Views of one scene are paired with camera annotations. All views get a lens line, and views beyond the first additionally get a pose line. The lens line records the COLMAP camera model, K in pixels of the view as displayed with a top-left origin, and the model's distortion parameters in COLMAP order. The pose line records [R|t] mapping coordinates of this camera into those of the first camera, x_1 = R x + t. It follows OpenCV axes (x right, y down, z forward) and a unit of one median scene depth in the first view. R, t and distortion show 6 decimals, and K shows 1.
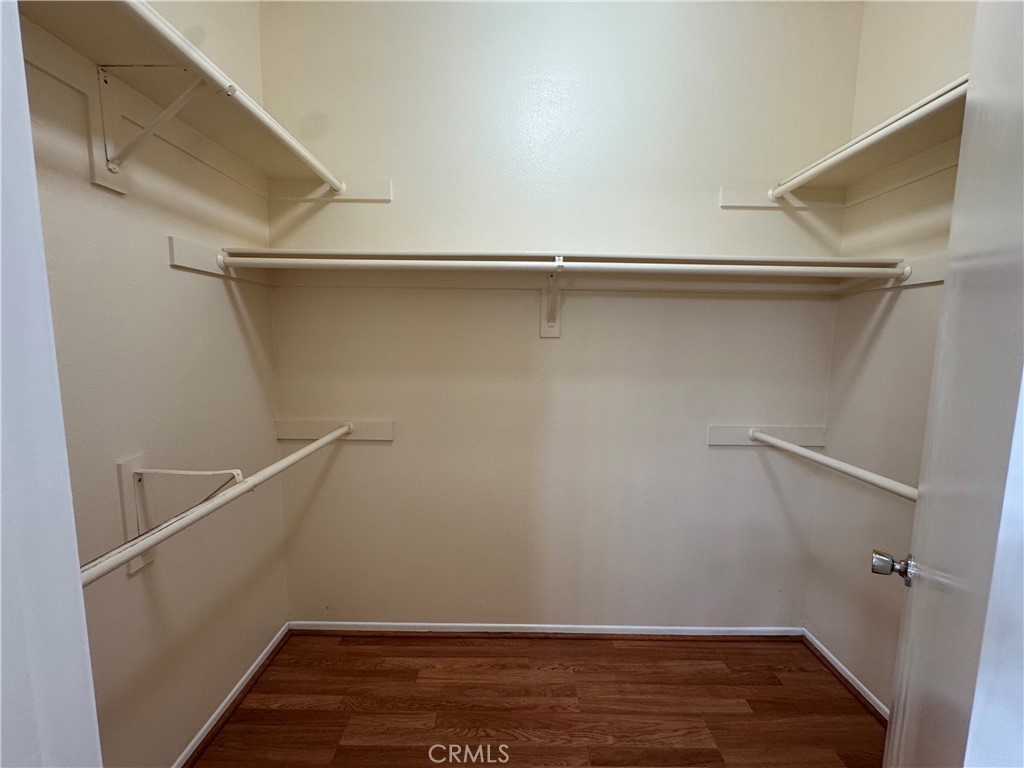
lens RADIAL K [[409.3, 0, 512.0], [0, 409.3, 384.0], [0, 0, 1]] dist [-0.003188, 0.000101]
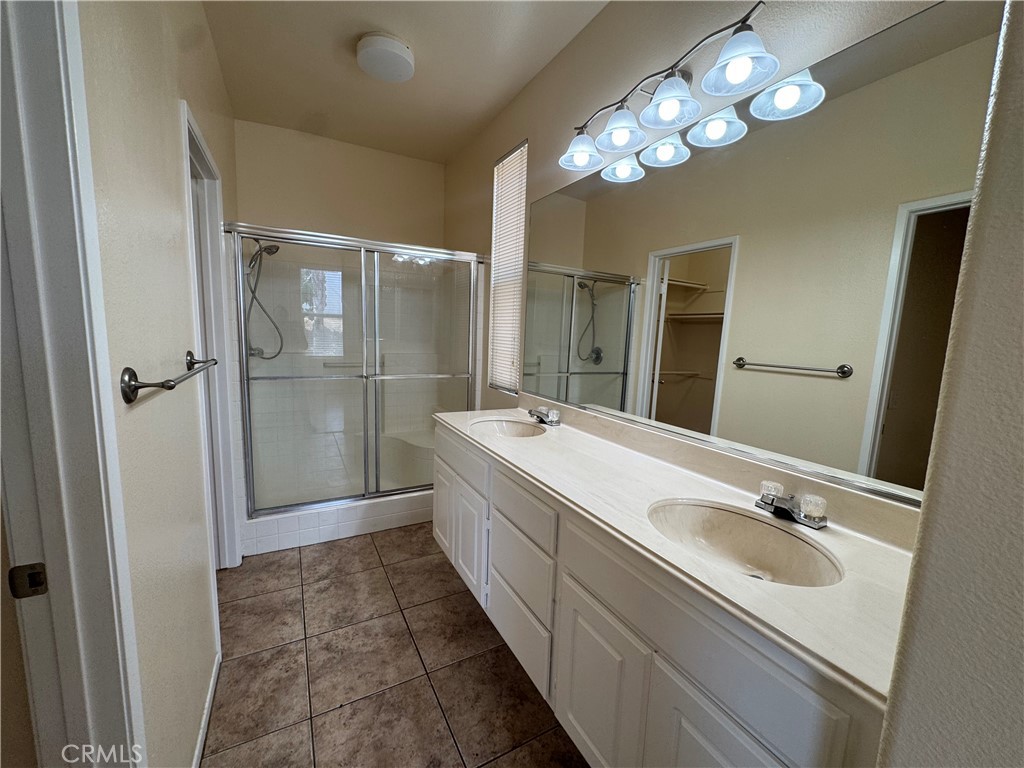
lens RADIAL K [[408.2, 0, 512.0], [0, 408.2, 384.0], [0, 0, 1]] dist [-0.000059, 0.000067]
pose [[0.479018, 0.119067, -0.869692, 1.602241], [-0.125856, 0.989838, 0.066196, 0.196371], [0.868736, 0.077747, 0.489135, -1.674193]]
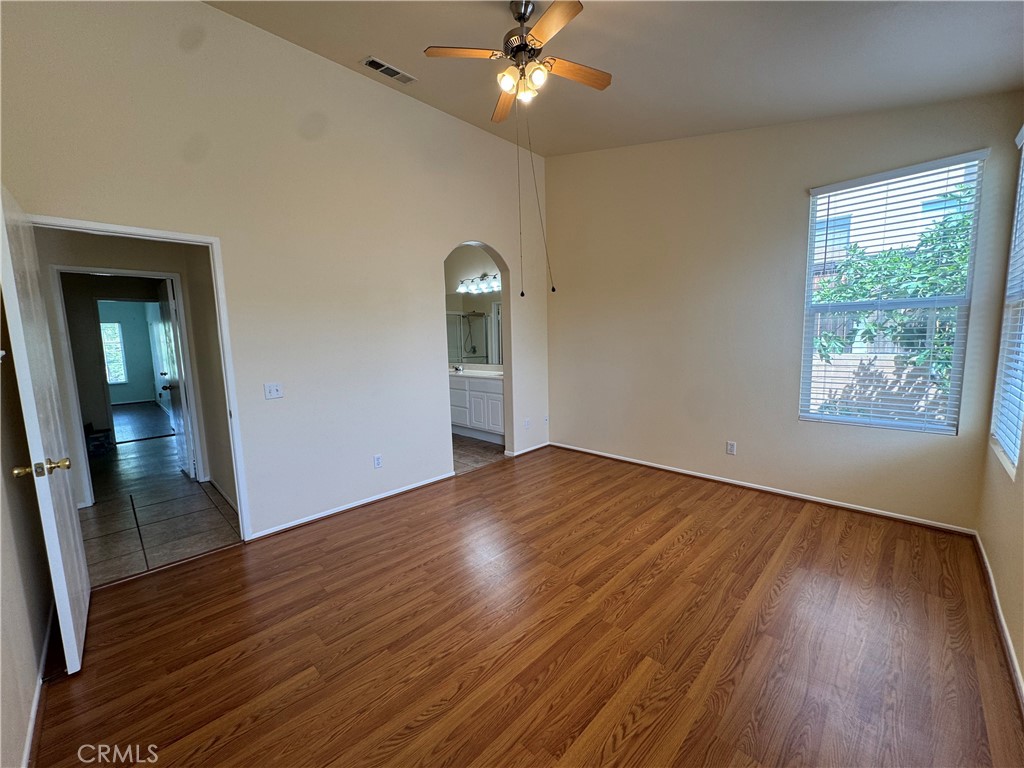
lens RADIAL K [[408.2, 0, 512.0], [0, 408.2, 384.0], [0, 0, 1]] dist [-0.000059, 0.000067]
pose [[0.712050, 0.050983, -0.700275, 4.471799], [-0.042408, 0.998662, 0.029587, 0.458259], [0.700847, 0.008630, 0.713260, -4.043141]]
